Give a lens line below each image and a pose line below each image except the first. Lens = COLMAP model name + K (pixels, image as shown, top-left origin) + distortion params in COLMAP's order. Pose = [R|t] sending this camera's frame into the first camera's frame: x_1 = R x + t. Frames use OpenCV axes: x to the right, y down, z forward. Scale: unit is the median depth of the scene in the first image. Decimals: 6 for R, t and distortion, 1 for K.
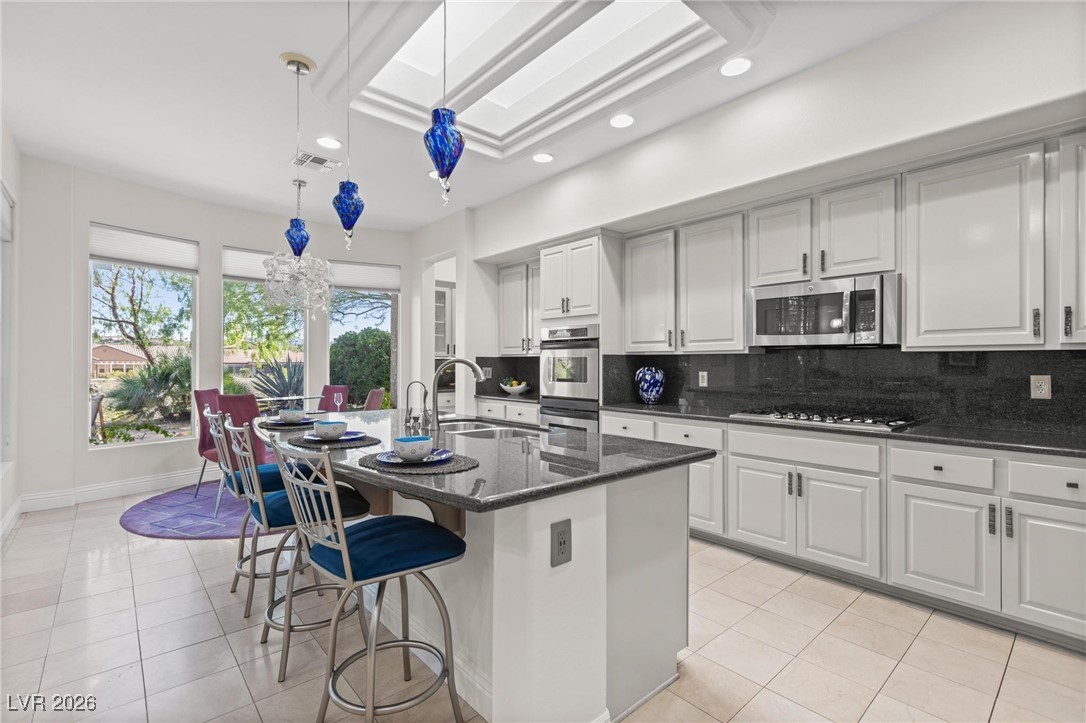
lens RADIAL K [[487.2, 0, 544.6], [0, 487.2, 361.8], [0, 0, 1]] dist [-0.003197, 0.001131]
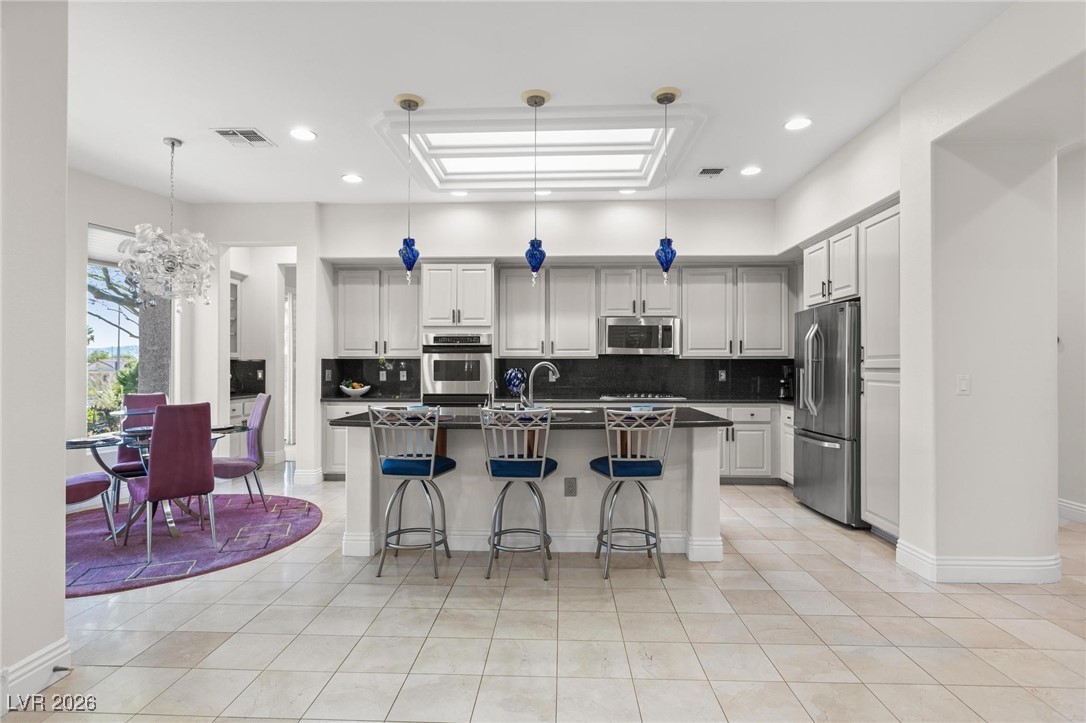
lens RADIAL K [[550.6, 0, 544.7], [0, 550.6, 361.2], [0, 0, 1]] dist [-0.003034, -0.000048]
pose [[0.691278, 0.002022, 0.722586, -0.635785], [-0.000639, 0.999997, -0.002187, -0.003441], [-0.722589, 0.001050, 0.691277, -0.063057]]
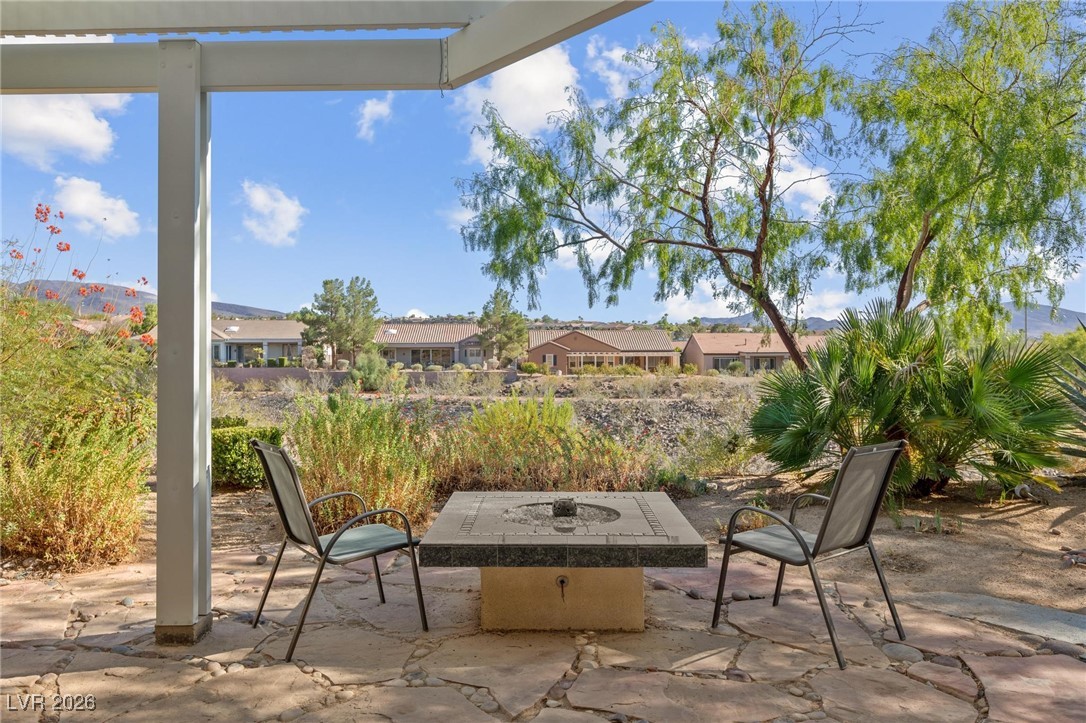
lens RADIAL K [[809.2, 0, 545.3], [0, 809.2, 359.7], [0, 0, 1]] dist [0.003136, 0.002493]
pose [[0.725003, 0.001396, -0.688744, -1.044977], [0.004908, 0.999962, 0.007192, 0.022534], [0.688728, -0.008595, 0.724969, 0.741890]]
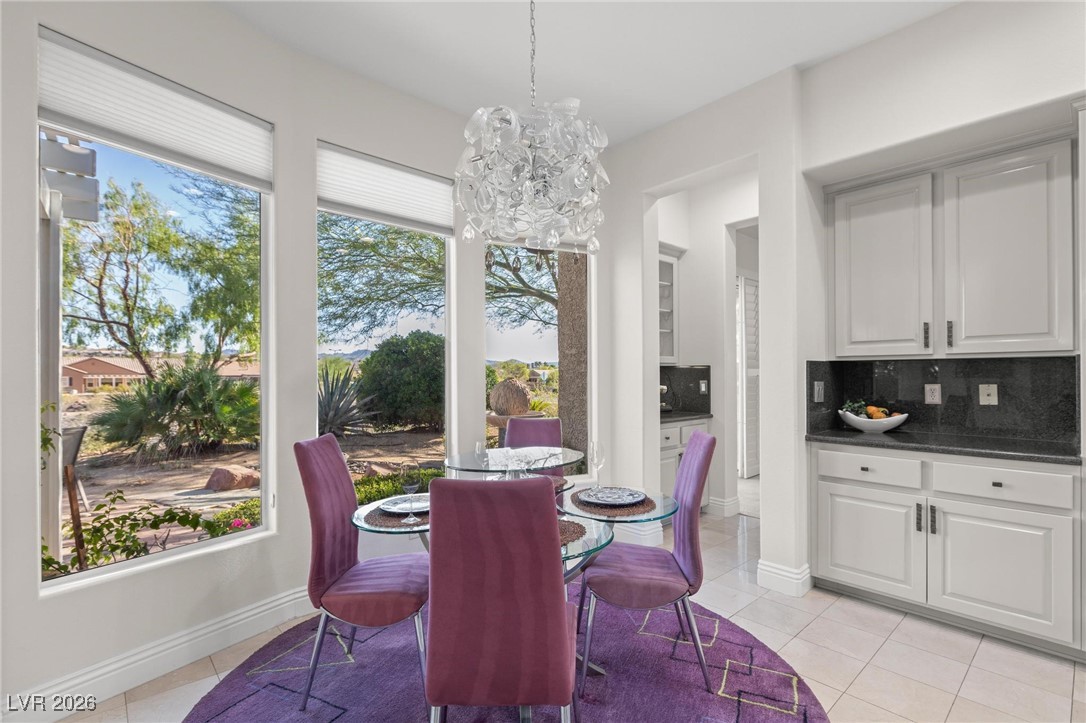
lens RADIAL K [[498.8, 0, 536.3], [0, 498.8, 372.6], [0, 0, 1]] dist [-0.004538, 0.000571]
pose [[0.999944, -0.007290, -0.007704, -0.432549], [0.007296, 0.999973, 0.000758, -0.000326], [0.007698, -0.000815, 0.999970, 0.490879]]
